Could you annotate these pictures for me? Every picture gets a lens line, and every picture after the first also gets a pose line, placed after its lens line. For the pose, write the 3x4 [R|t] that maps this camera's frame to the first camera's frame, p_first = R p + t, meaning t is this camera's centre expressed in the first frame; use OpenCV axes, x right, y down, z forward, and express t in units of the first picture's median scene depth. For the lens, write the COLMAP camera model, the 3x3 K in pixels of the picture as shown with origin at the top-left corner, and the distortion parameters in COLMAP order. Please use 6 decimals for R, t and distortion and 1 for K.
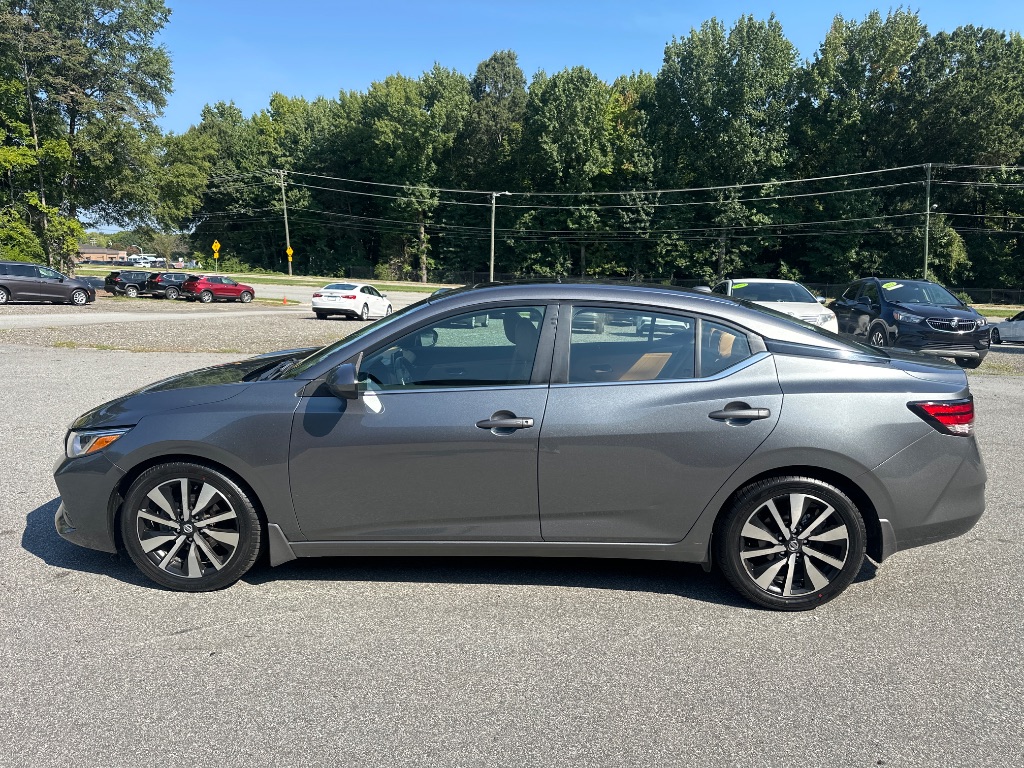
lens RADIAL K [[725.3, 0, 510.7], [0, 725.3, 392.9], [0, 0, 1]] dist [0.034649, -0.043349]
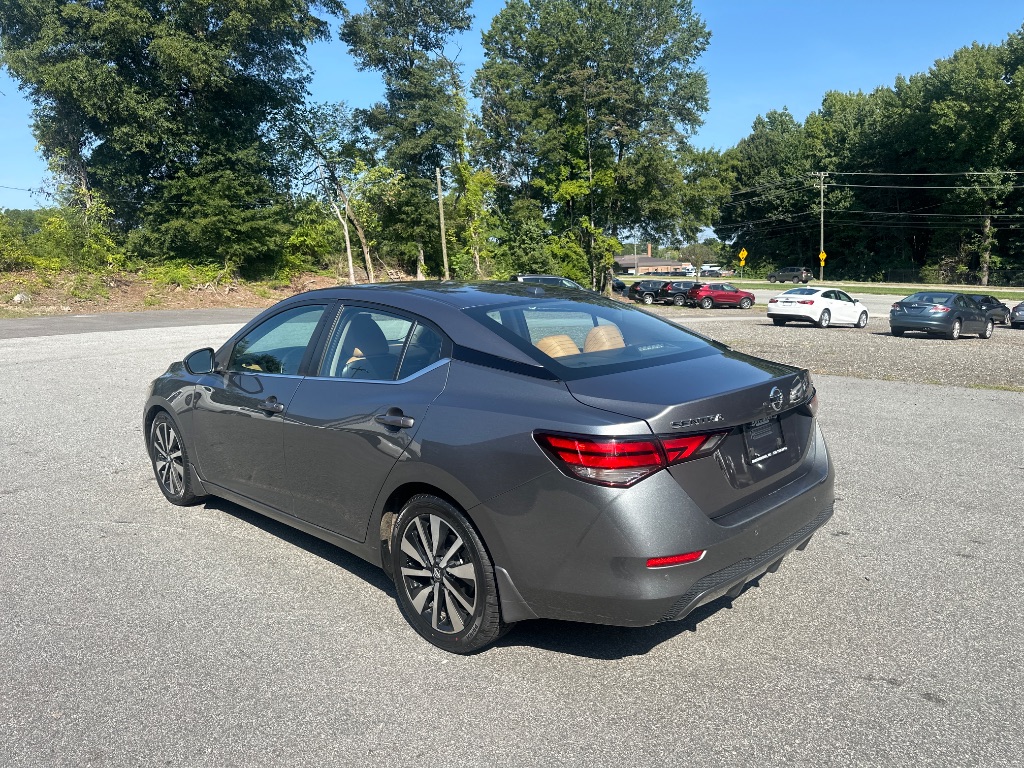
lens RADIAL K [[725.3, 0, 511.4], [0, 725.3, 399.8], [0, 0, 1]] dist [0.034649, -0.043349]
pose [[0.743505, 0.089330, -0.662737, 0.049636], [-0.089428, 0.995418, 0.033845, -0.001851], [0.662724, 0.034103, 0.748087, 0.019104]]
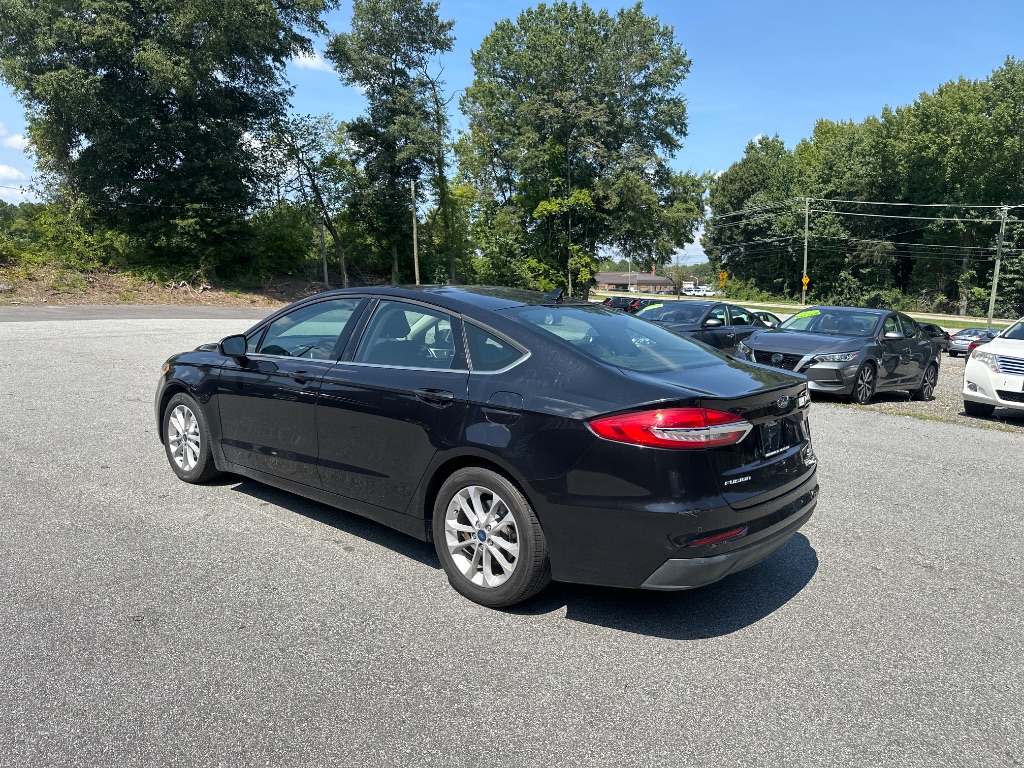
lens RADIAL K [[725.3, 0, 515.4], [0, 725.3, 403.3], [0, 0, 1]] dist [0.034649, -0.043349]
pose [[0.731868, 0.113435, -0.671939, 0.097952], [-0.131210, 0.991054, 0.024395, -0.002978], [0.668695, 0.070312, 0.740205, 0.028407]]
